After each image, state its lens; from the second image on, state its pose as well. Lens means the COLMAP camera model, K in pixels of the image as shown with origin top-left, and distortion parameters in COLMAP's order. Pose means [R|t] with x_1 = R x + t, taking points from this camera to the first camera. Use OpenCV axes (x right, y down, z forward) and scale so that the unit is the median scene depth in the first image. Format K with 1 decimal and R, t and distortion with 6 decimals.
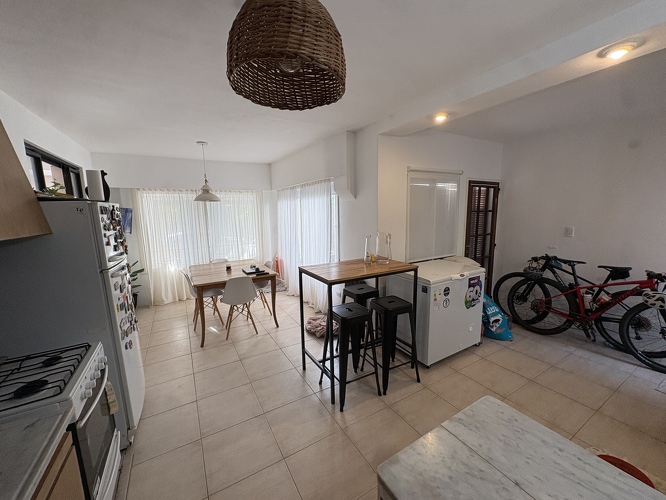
lens RADIAL K [[265.3, 0, 332.9], [0, 265.3, 251.6], [0, 0, 1]] dist [0.004050, -0.001225]
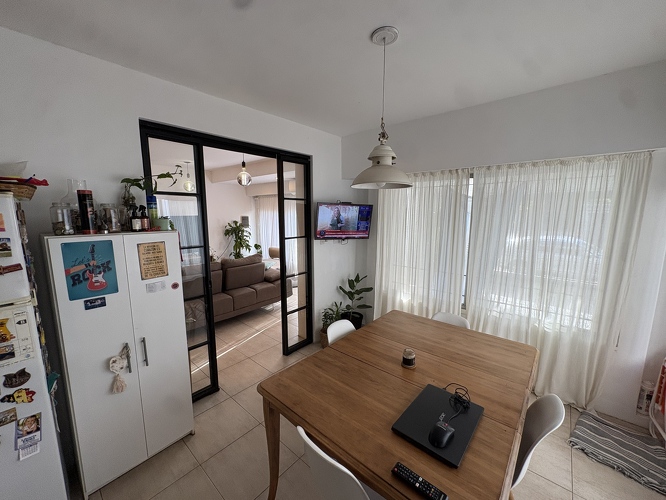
lens RADIAL K [[265.3, 0, 333.2], [0, 265.3, 250.9], [0, 0, 1]] dist [0.004050, -0.001225]
pose [[0.317111, 0.159823, -0.934825, -0.131565], [-0.151765, 0.981547, 0.116329, -0.173243], [0.936166, 0.104985, 0.335515, 1.078734]]
